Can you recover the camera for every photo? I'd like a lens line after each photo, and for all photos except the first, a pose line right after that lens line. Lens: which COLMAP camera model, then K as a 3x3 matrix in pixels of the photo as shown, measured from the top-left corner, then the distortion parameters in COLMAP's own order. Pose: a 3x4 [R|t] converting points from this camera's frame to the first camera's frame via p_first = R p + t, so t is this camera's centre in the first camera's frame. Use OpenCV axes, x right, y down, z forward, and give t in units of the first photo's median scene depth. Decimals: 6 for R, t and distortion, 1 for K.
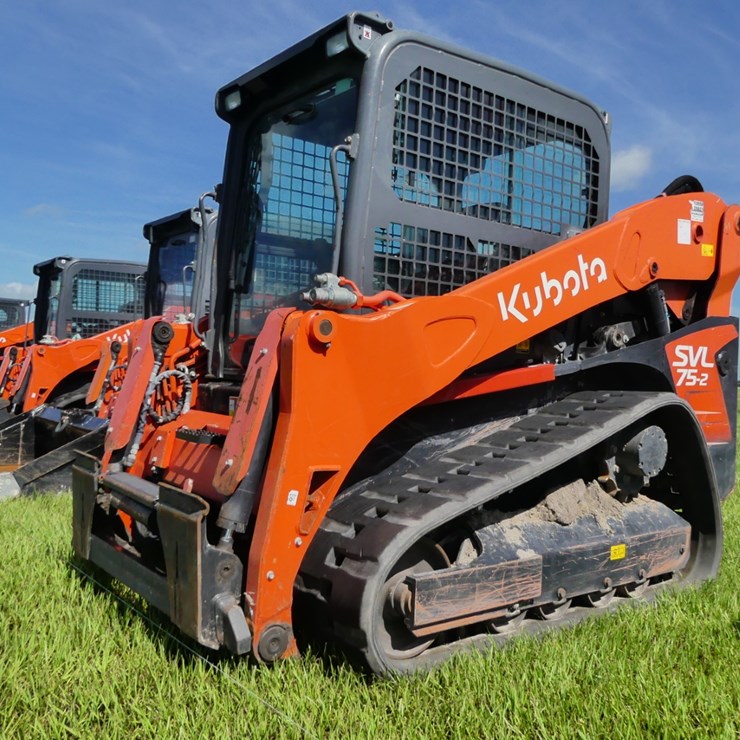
lens RADIAL K [[763.0, 0, 370.0], [0, 763.0, 370.0], [0, 0, 1]] dist [-0.004097, -0.014836]
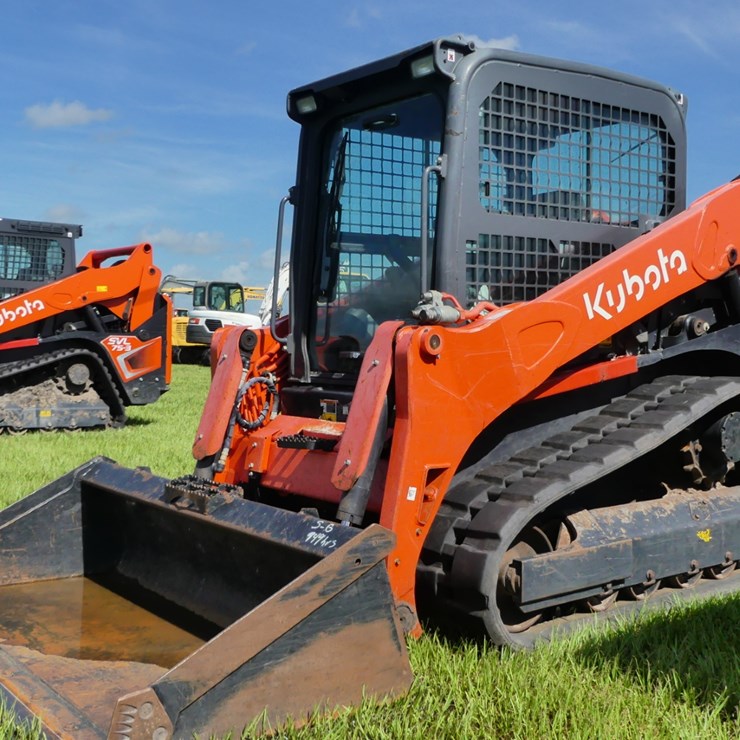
lens RADIAL K [[1038.3, 0, 370.0], [0, 1038.3, 370.0], [0, 0, 1]] dist [-0.000391, -0.015214]
pose [[0.999124, -0.041120, -0.007770, -0.108372], [0.041356, 0.998590, 0.033275, -0.051405], [0.006390, -0.033567, 0.999416, -0.402730]]
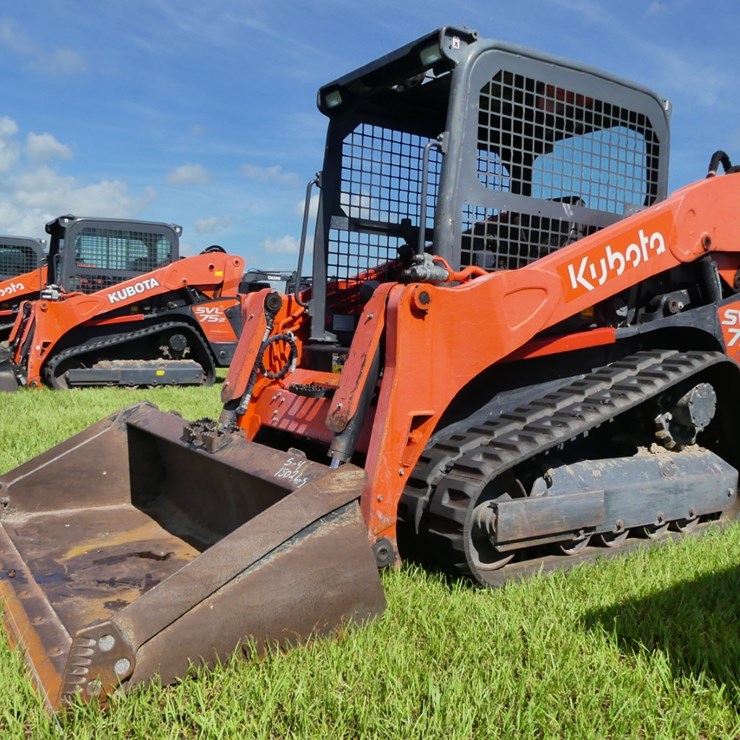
lens RADIAL K [[763.0, 0, 370.0], [0, 763.0, 370.0], [0, 0, 1]] dist [-0.004097, -0.014836]
pose [[0.997337, 0.002062, -0.072901, -0.042754], [0.001108, 0.999057, 0.043408, 0.005416], [0.072922, -0.043373, 0.996394, -0.168548]]
